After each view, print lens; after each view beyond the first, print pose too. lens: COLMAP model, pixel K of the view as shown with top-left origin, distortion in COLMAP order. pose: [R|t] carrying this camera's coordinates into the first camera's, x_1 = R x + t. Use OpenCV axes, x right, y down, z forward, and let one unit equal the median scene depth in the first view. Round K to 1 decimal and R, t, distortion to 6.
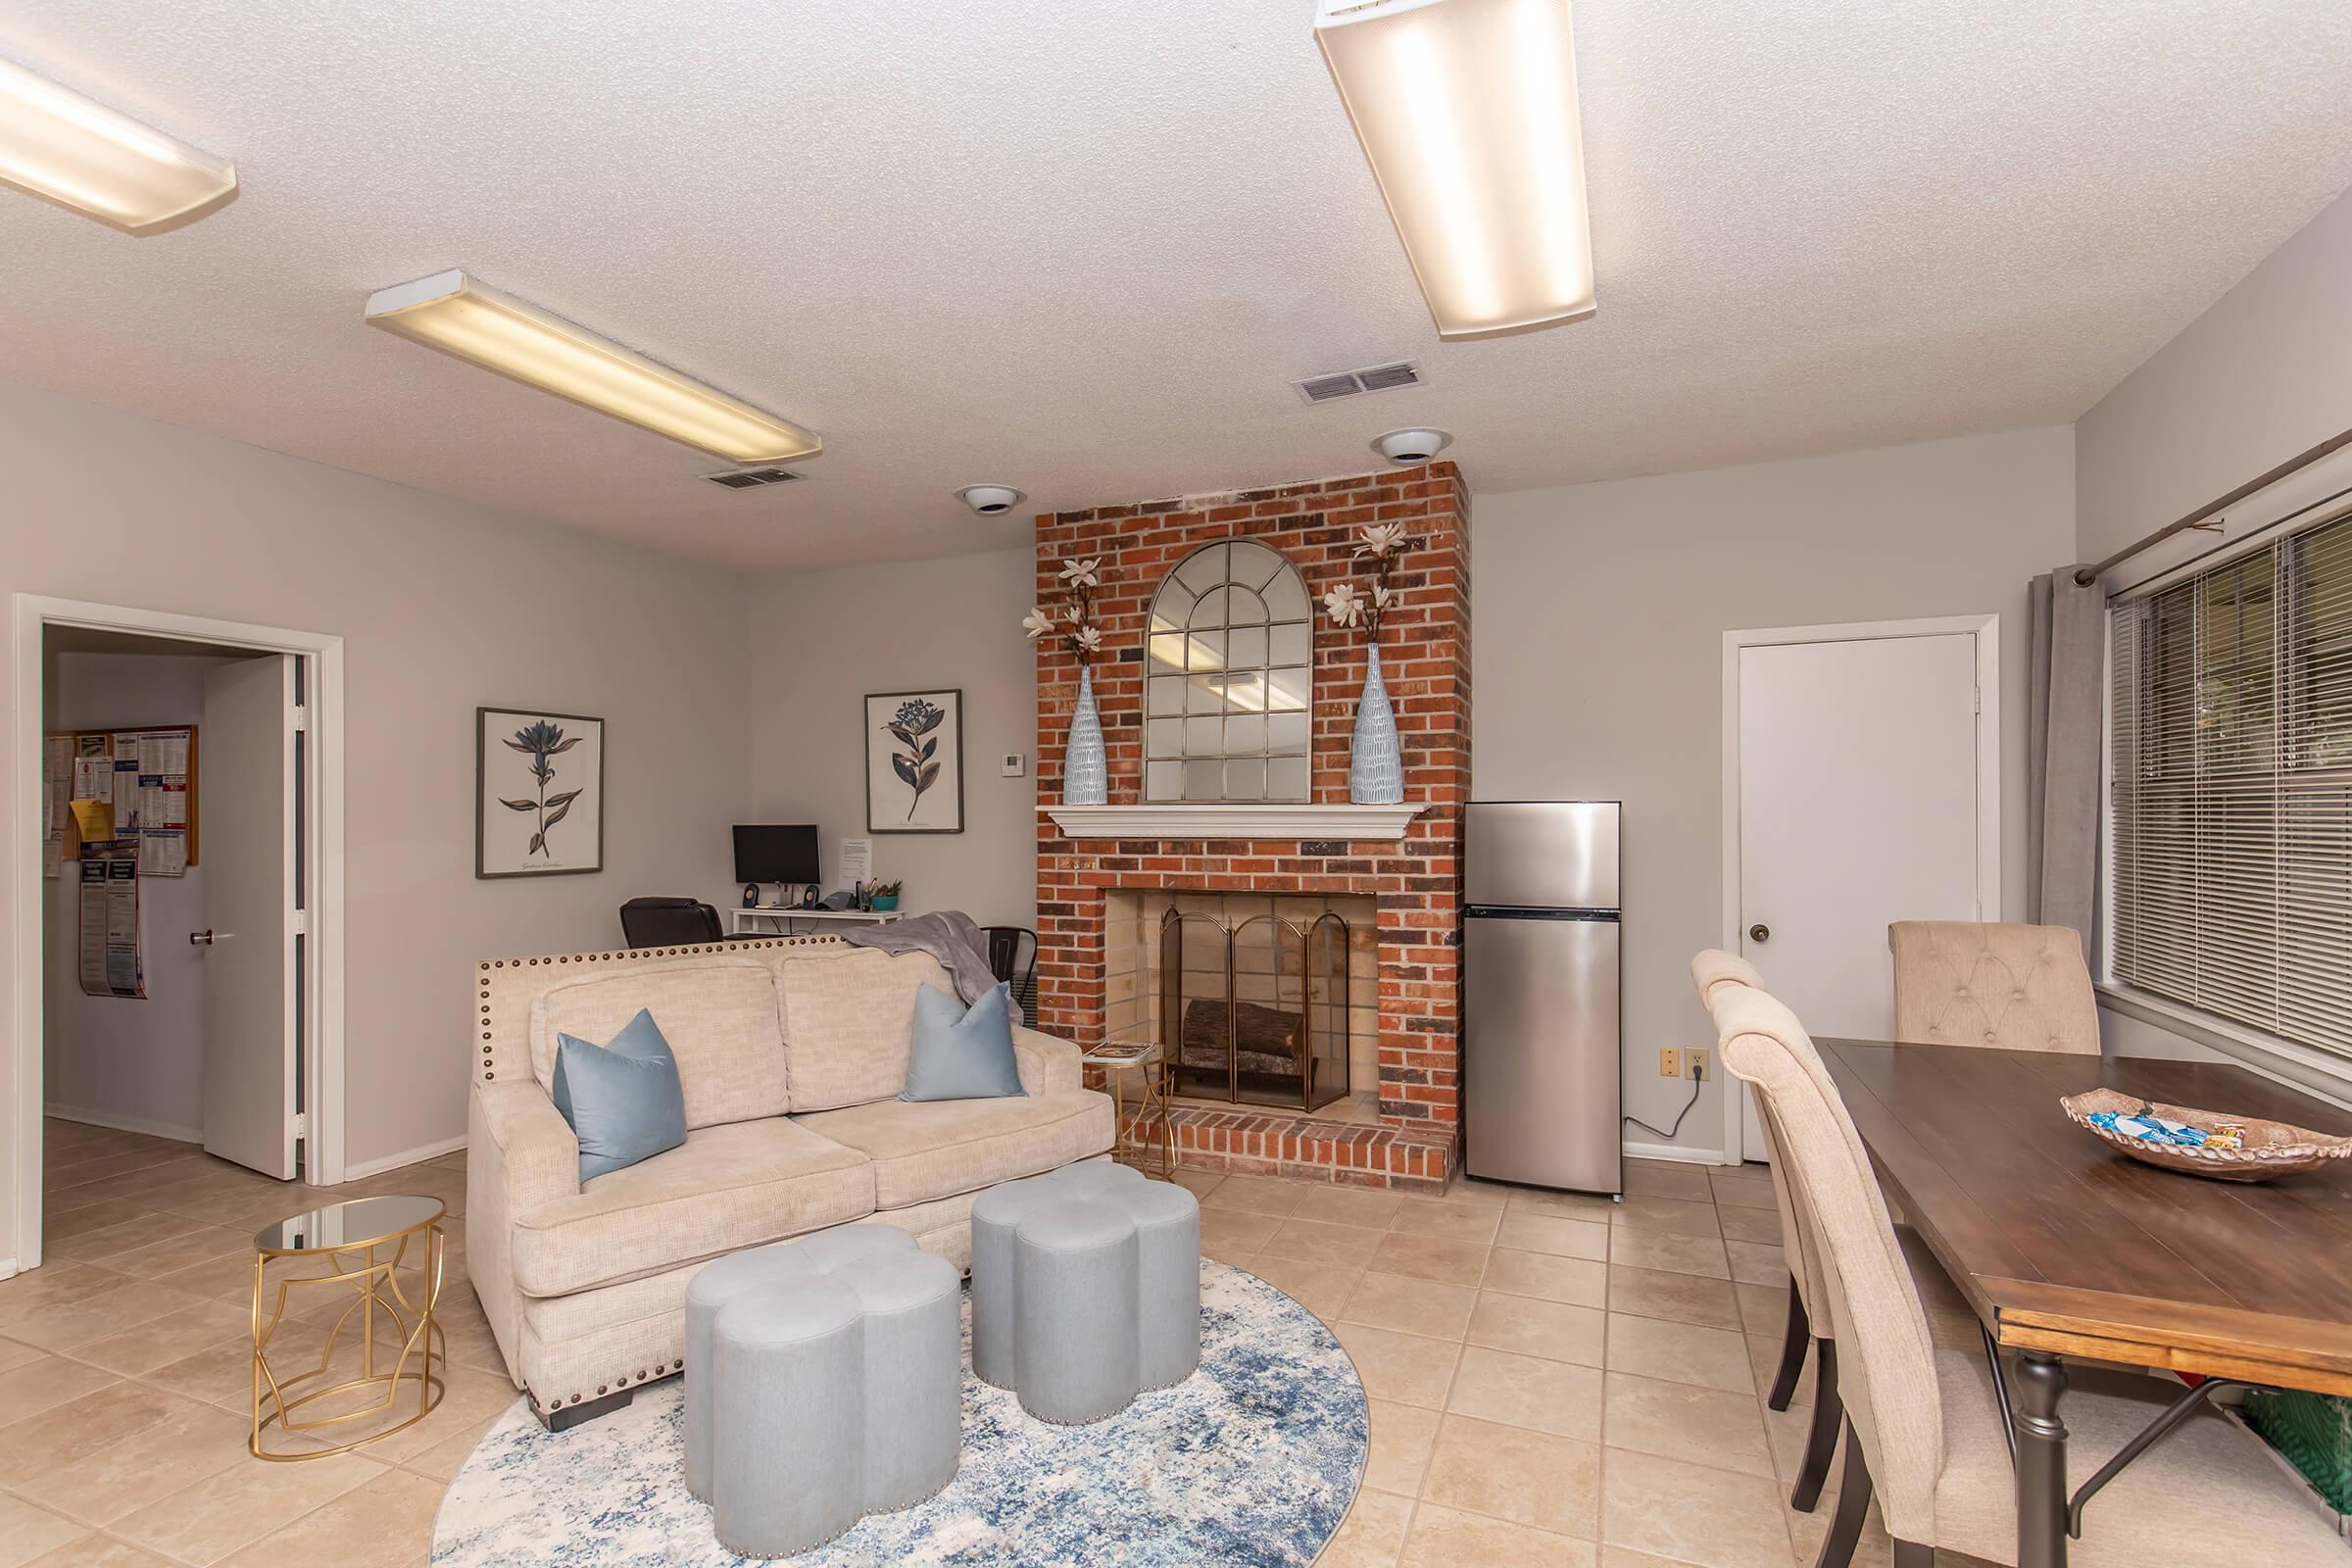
lens RADIAL K [[1076.9, 0, 1171.9], [0, 1076.9, 815.4], [0, 0, 1]] dist [0.008309, -0.001003]
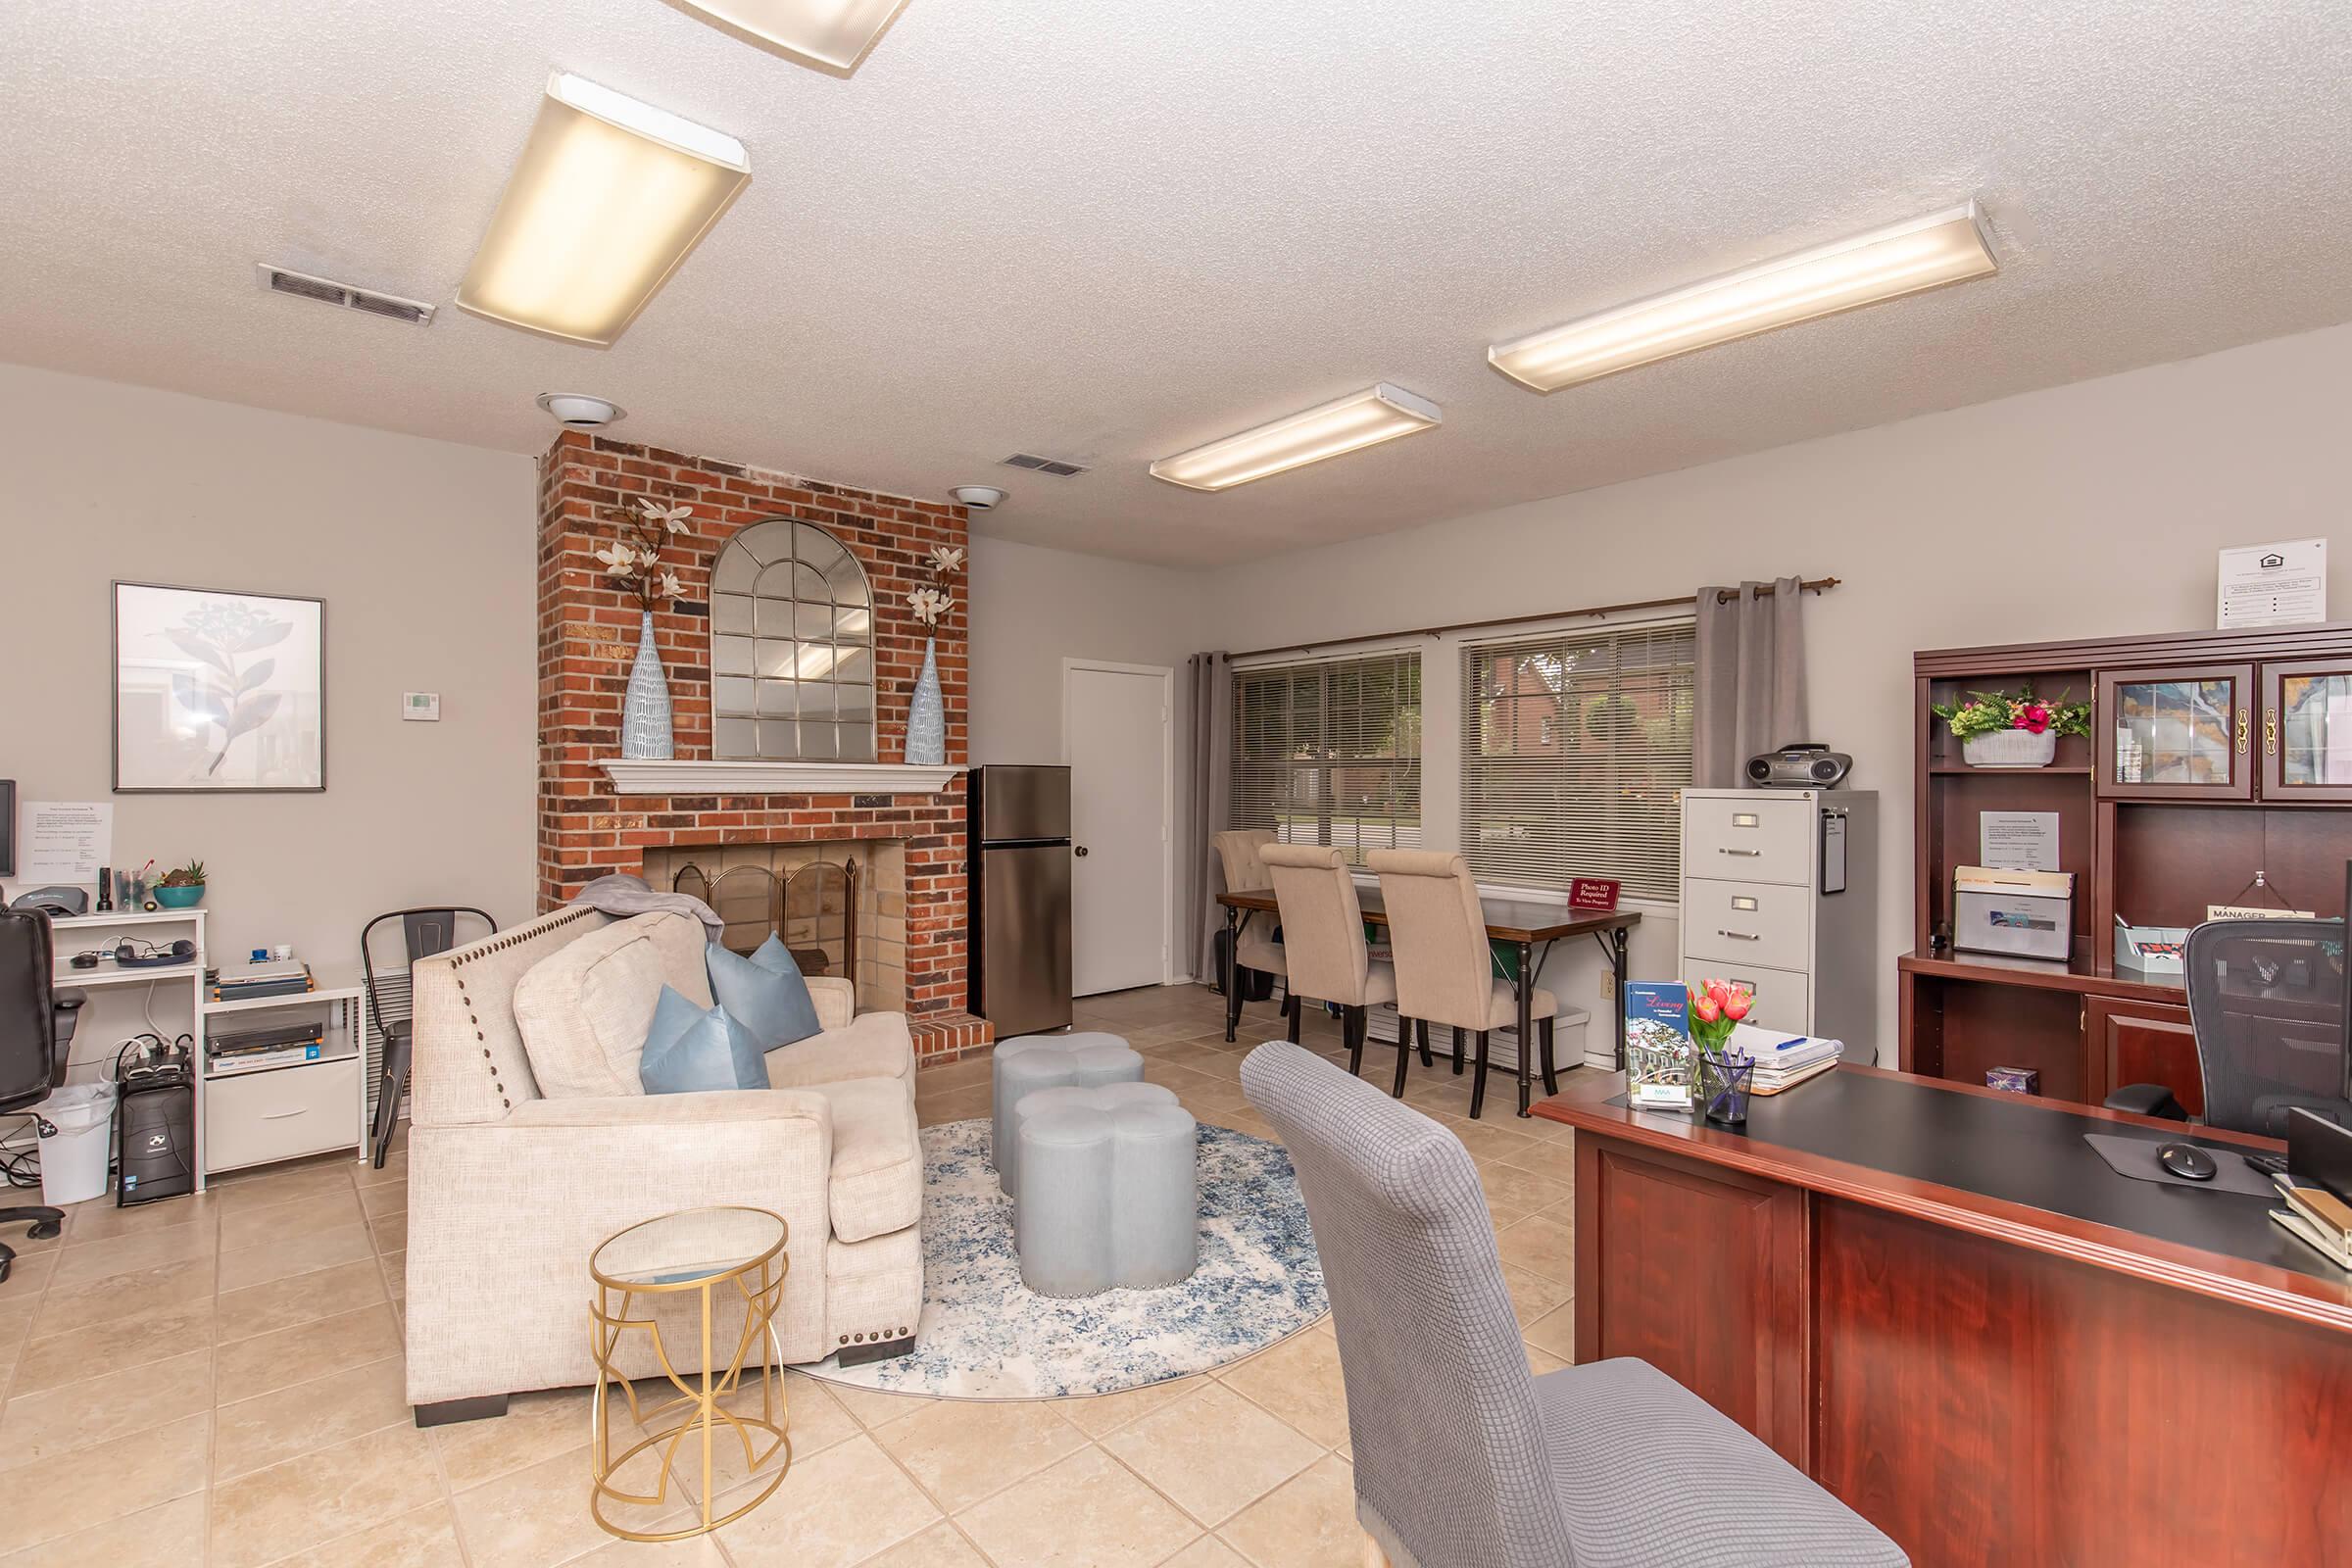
lens RADIAL K [[1076.9, 0, 1179.5], [0, 1076.9, 786.2], [0, 0, 1]] dist [0.008309, -0.001003]
pose [[0.431570, 0.004913, 0.902066, -0.771619], [-0.000872, 0.999987, -0.005029, 0.019309], [-0.902079, 0.001384, 0.431569, 0.179569]]
